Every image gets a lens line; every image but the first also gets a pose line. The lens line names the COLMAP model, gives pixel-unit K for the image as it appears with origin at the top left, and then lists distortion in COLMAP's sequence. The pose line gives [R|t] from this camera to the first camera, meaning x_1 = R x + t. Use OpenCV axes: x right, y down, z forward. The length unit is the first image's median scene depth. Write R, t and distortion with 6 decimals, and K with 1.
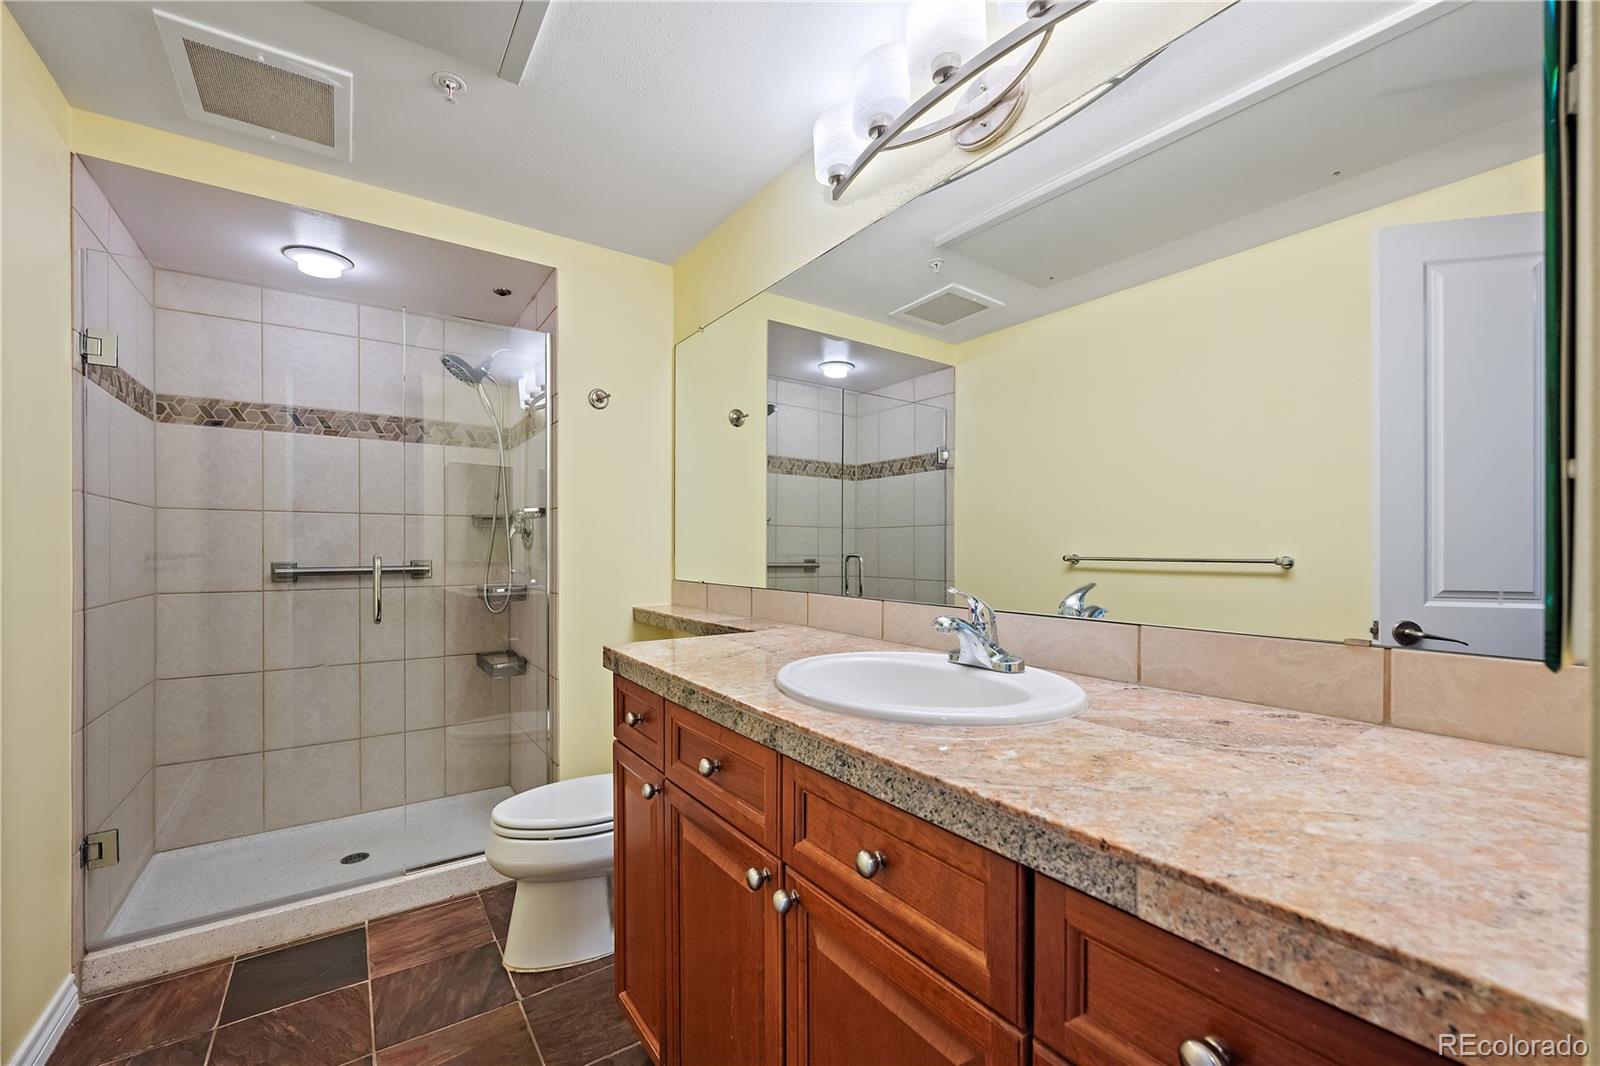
lens RADIAL K [[649.1, 0, 797.9], [0, 649.1, 547.9], [0, 0, 1]] dist [0.008530, 0.000015]
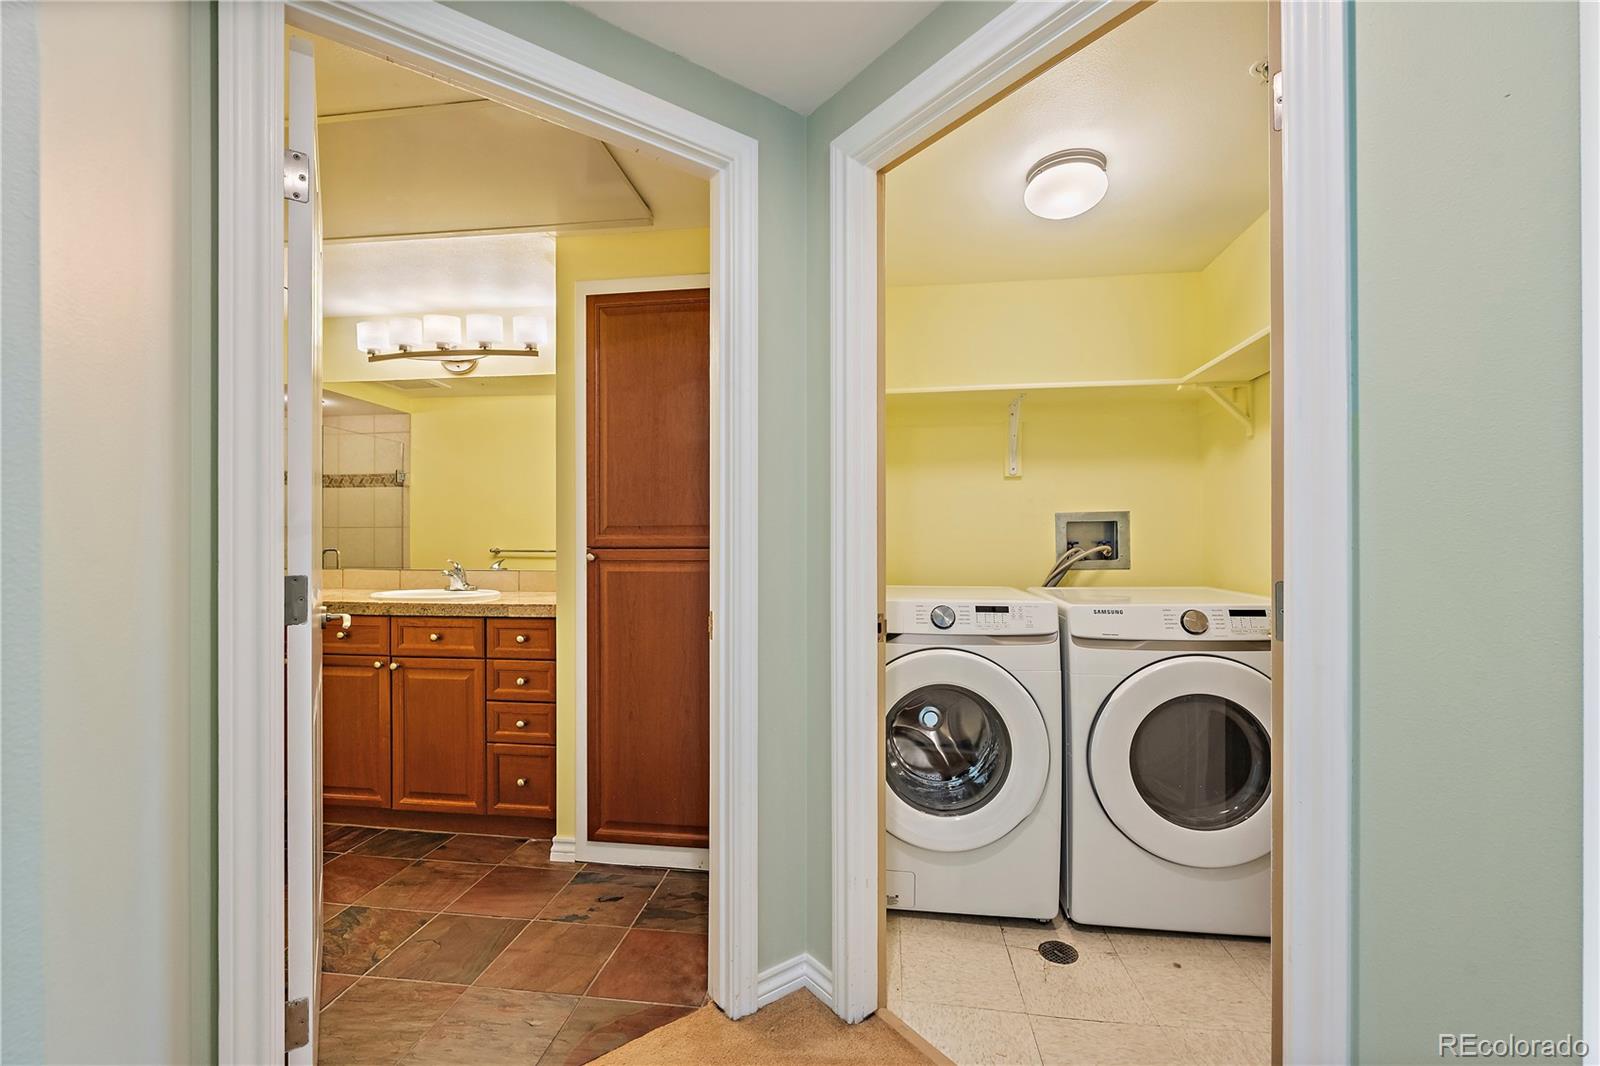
lens RADIAL K [[663.4, 0, 799.6], [0, 663.4, 540.0], [0, 0, 1]] dist [0.000819, 0.000045]
pose [[0.675450, 0.003164, 0.737399, -0.743518], [0.000737, 0.999987, -0.004966, -0.001985], [-0.737406, 0.003898, 0.675439, -1.758268]]
